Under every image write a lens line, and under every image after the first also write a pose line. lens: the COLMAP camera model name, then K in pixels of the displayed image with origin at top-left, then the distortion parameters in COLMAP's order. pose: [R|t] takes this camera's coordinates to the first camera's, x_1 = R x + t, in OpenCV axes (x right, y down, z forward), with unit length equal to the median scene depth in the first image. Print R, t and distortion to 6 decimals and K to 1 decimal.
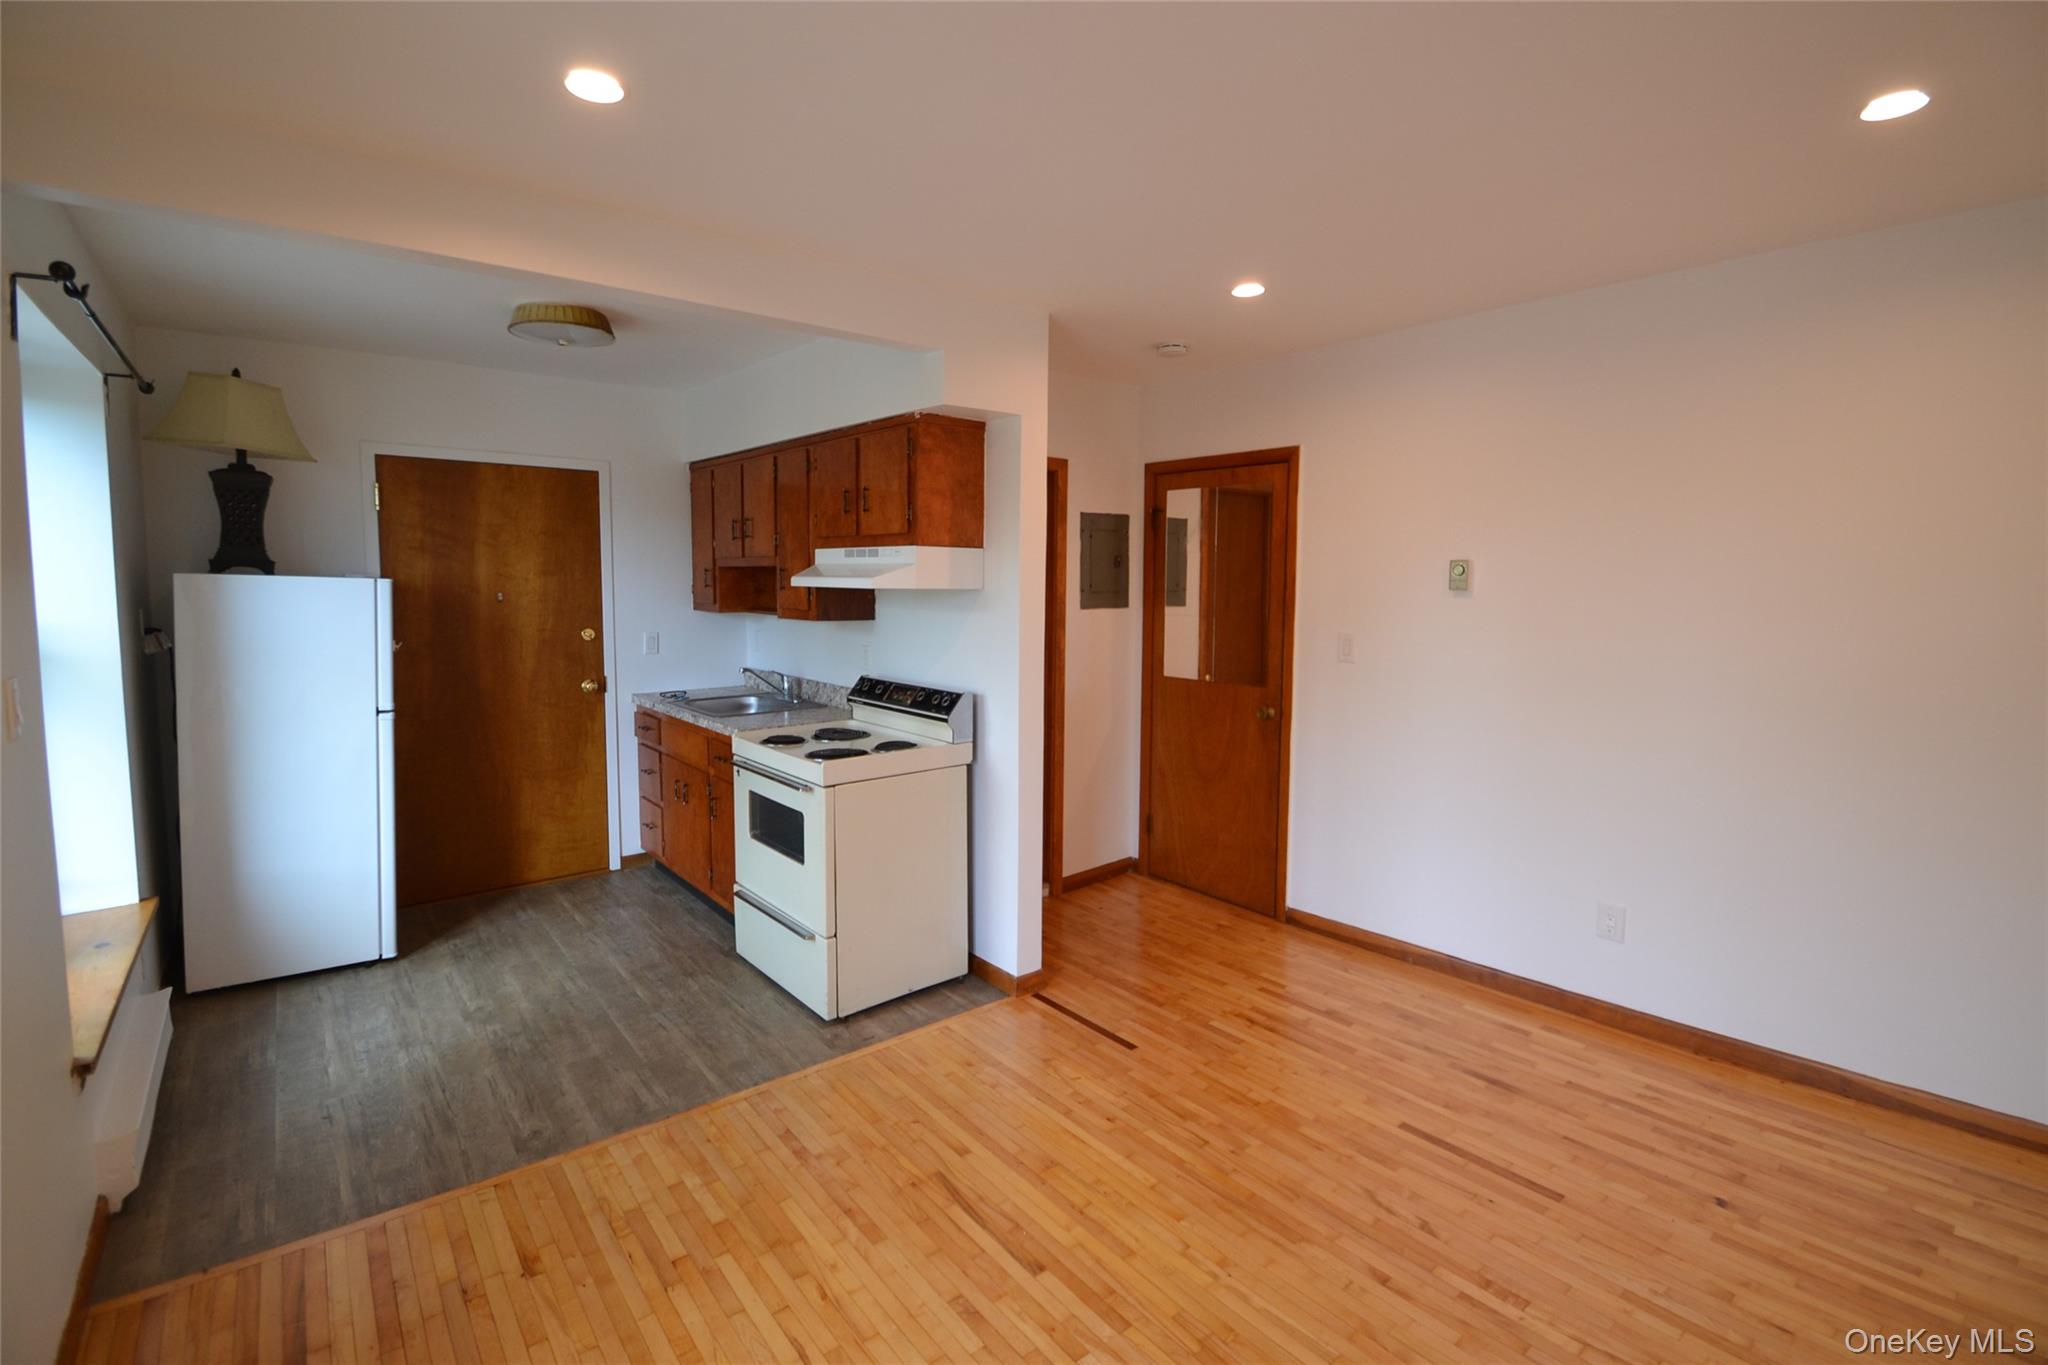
lens RADIAL K [[916.6, 0, 998.2], [0, 916.6, 650.3], [0, 0, 1]] dist [0.003540, -0.015327]
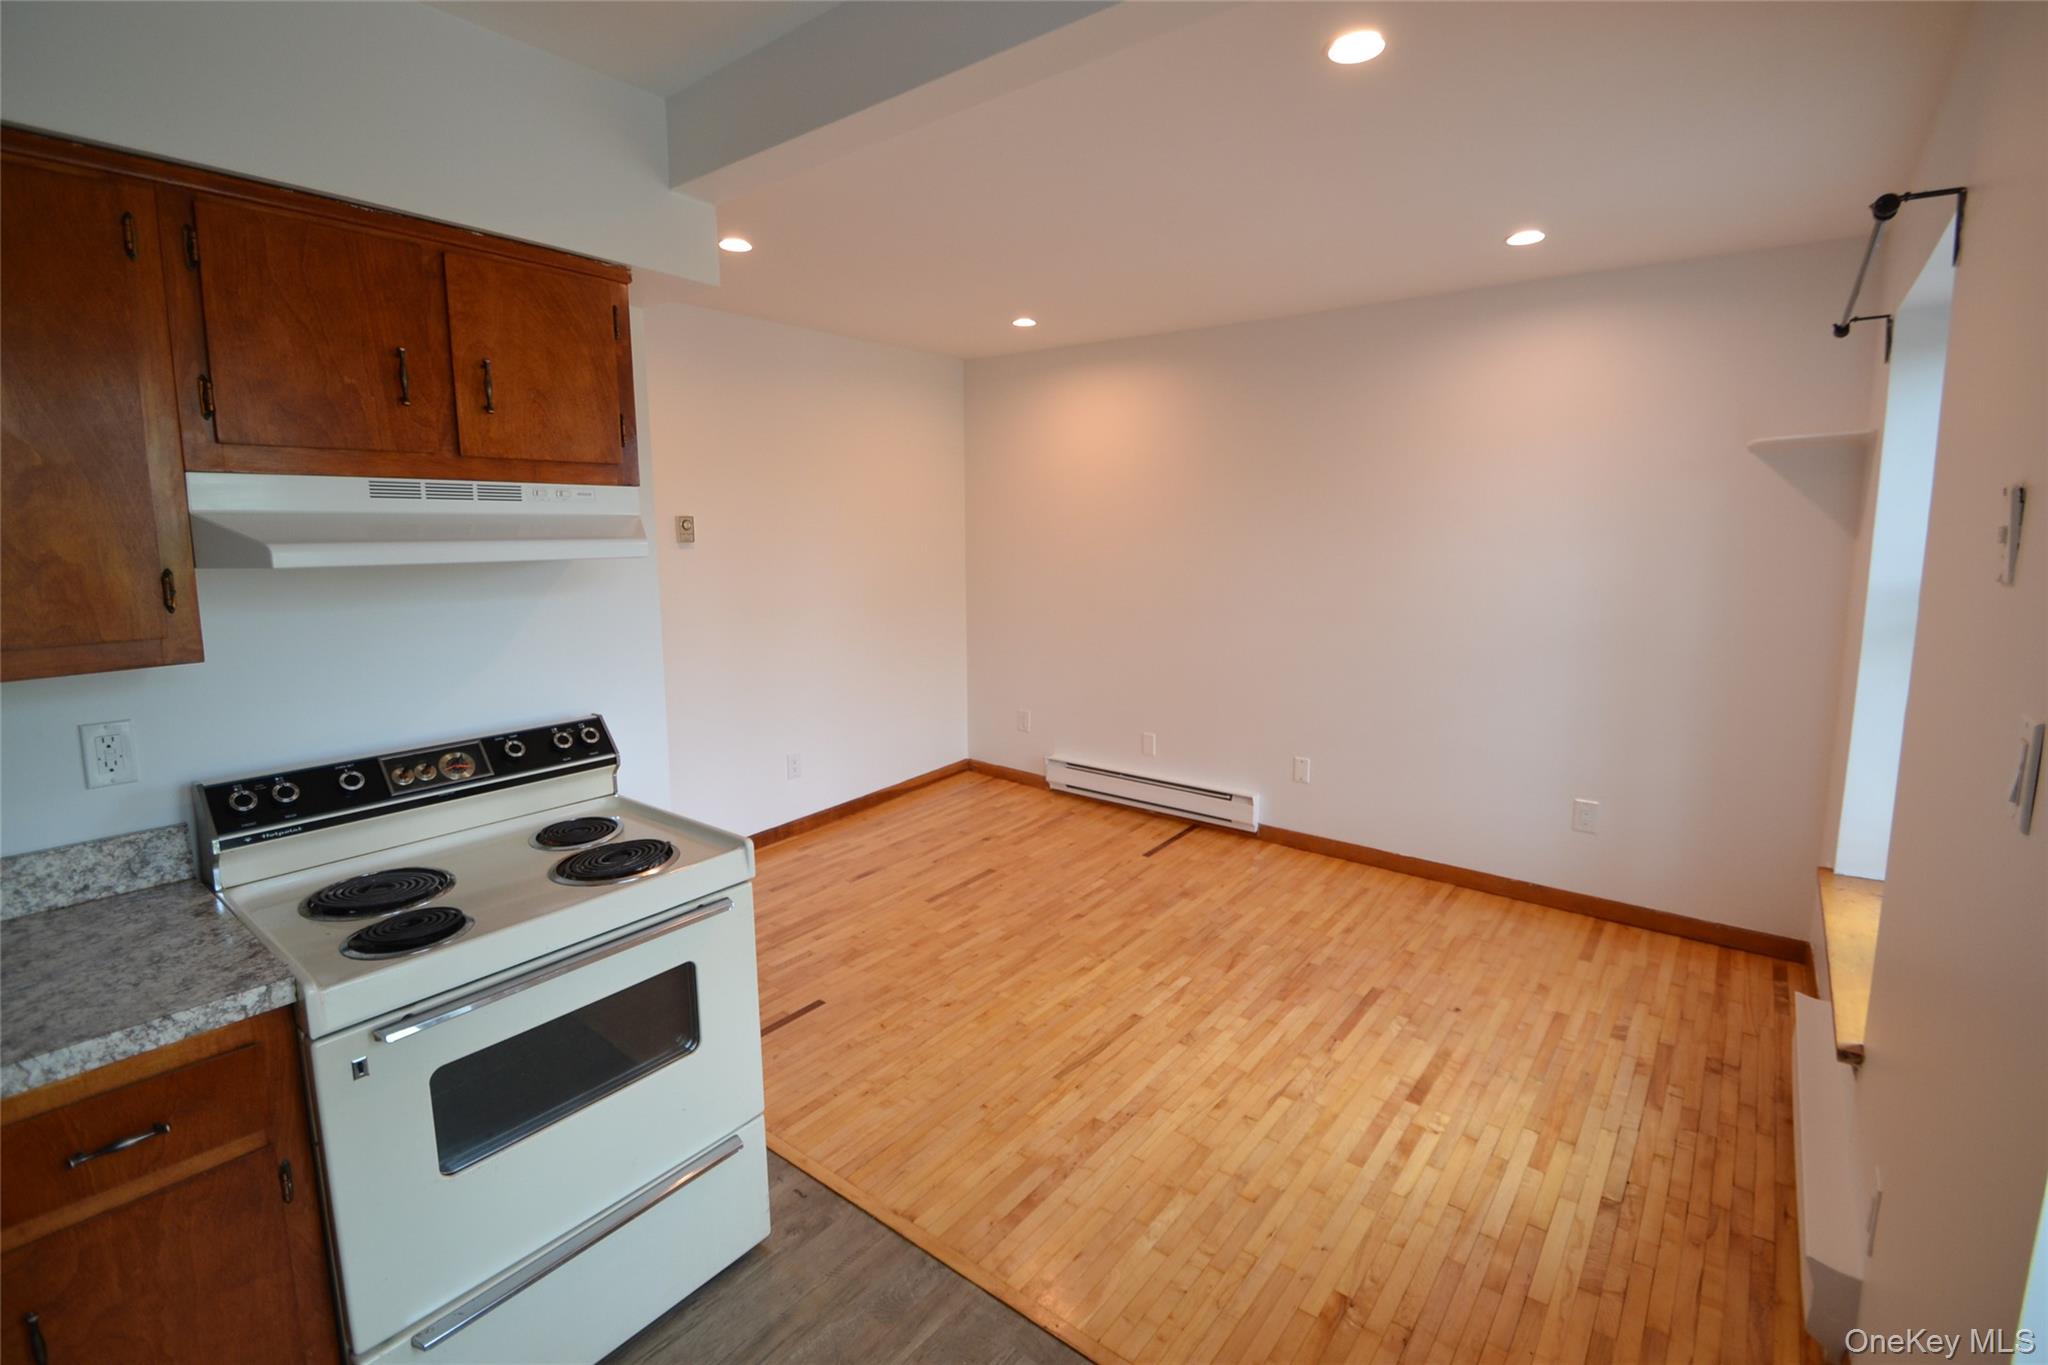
lens RADIAL K [[920.1, 0, 1029.3], [0, 920.1, 644.4], [0, 0, 1]] dist [0.000975, -0.000042]
pose [[-0.240602, -0.126897, 0.962293, -0.803951], [0.084911, 0.984864, 0.151104, -0.083470], [-0.966903, 0.118065, -0.226186, 0.930996]]
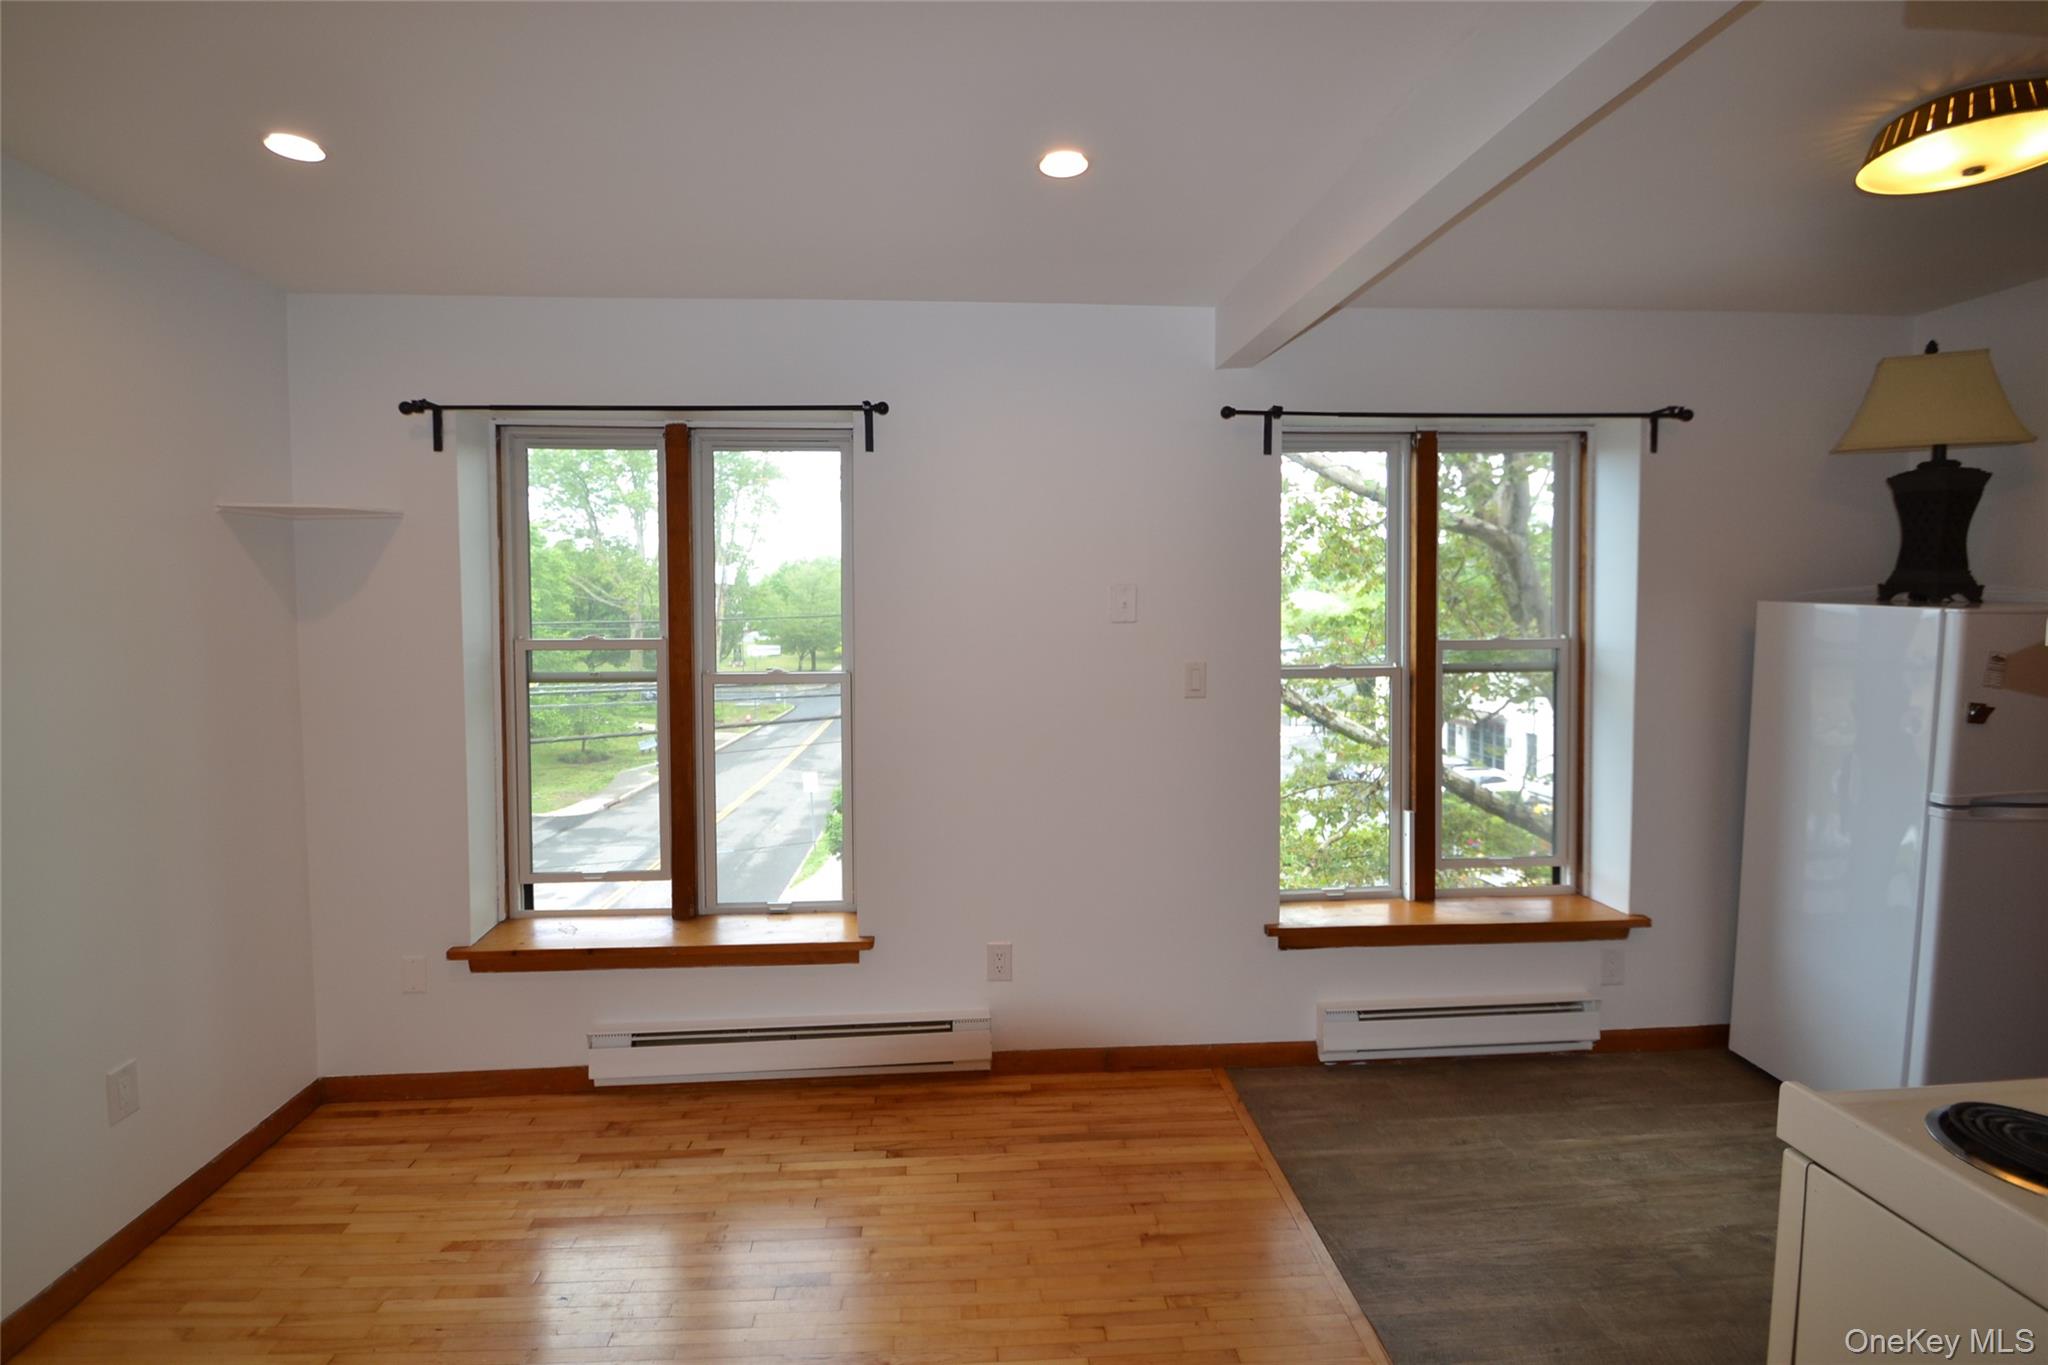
lens RADIAL K [[916.6, 0, 998.2], [0, 916.6, 650.3], [0, 0, 1]] dist [0.003540, -0.015327]
pose [[-0.567610, 0.039505, -0.822349, 0.305301], [-0.064162, 0.993688, 0.092023, -0.072708], [0.820793, 0.104996, -0.561493, 0.906854]]
